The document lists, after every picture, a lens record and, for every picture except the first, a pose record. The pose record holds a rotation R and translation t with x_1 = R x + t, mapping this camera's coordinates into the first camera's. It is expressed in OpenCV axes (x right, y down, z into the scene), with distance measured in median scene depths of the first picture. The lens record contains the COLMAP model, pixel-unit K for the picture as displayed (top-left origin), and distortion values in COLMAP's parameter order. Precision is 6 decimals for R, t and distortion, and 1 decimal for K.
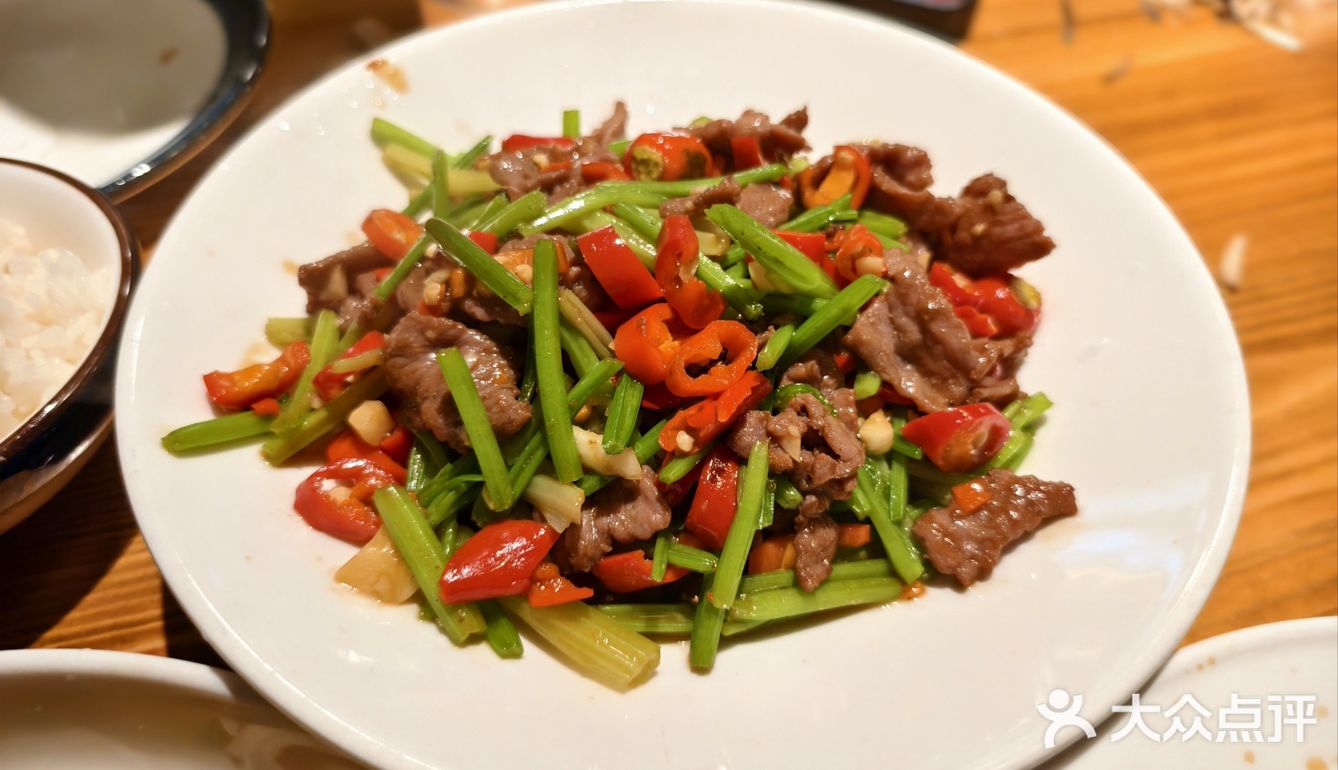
lens RADIAL K [[1011.6, 0, 669.0], [0, 1011.6, 385.0], [0, 0, 1]] dist [0.004153, -0.001669]
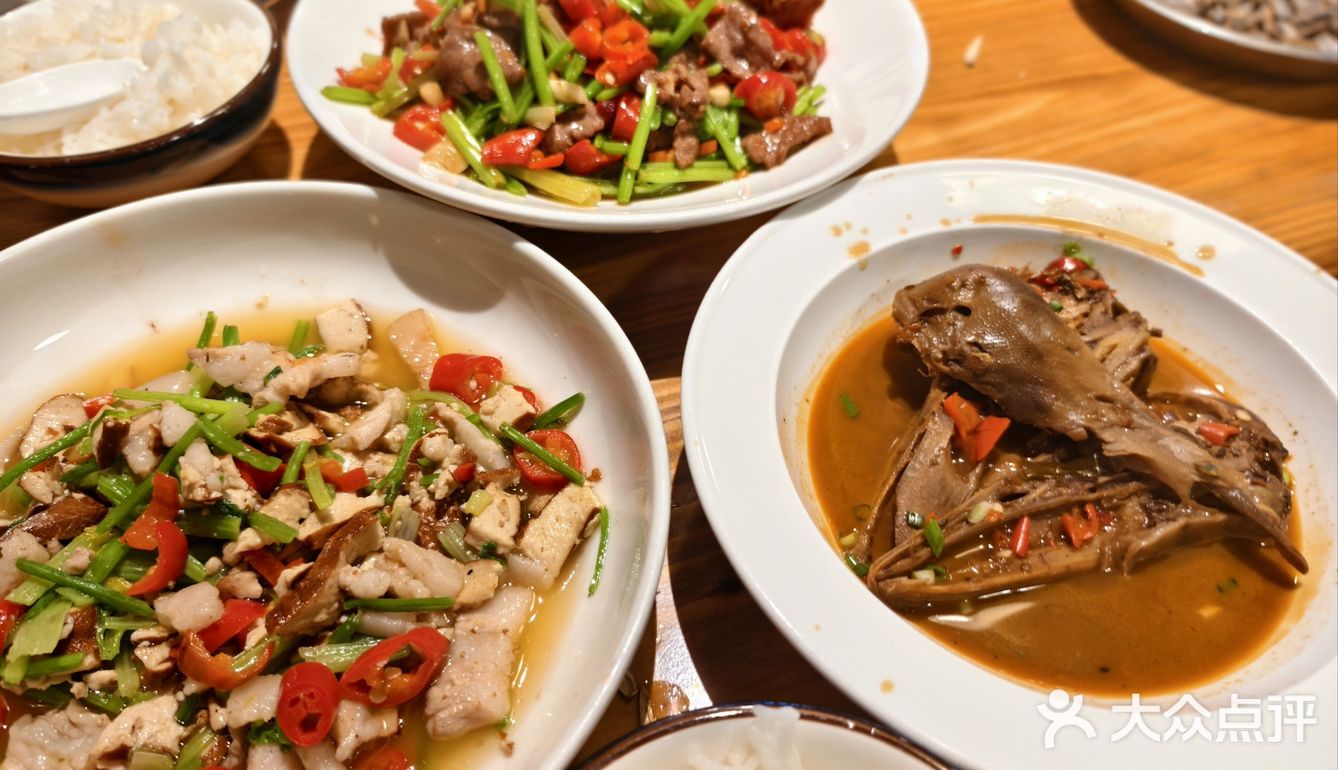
lens RADIAL K [[1011.6, 0, 669.0], [0, 1011.6, 385.0], [0, 0, 1]] dist [0.004153, -0.001669]
pose [[0.998456, -0.036307, 0.042050, 0.024214], [0.036615, 0.999308, -0.006584, 0.597456], [-0.041782, 0.008113, 0.999094, -0.807496]]
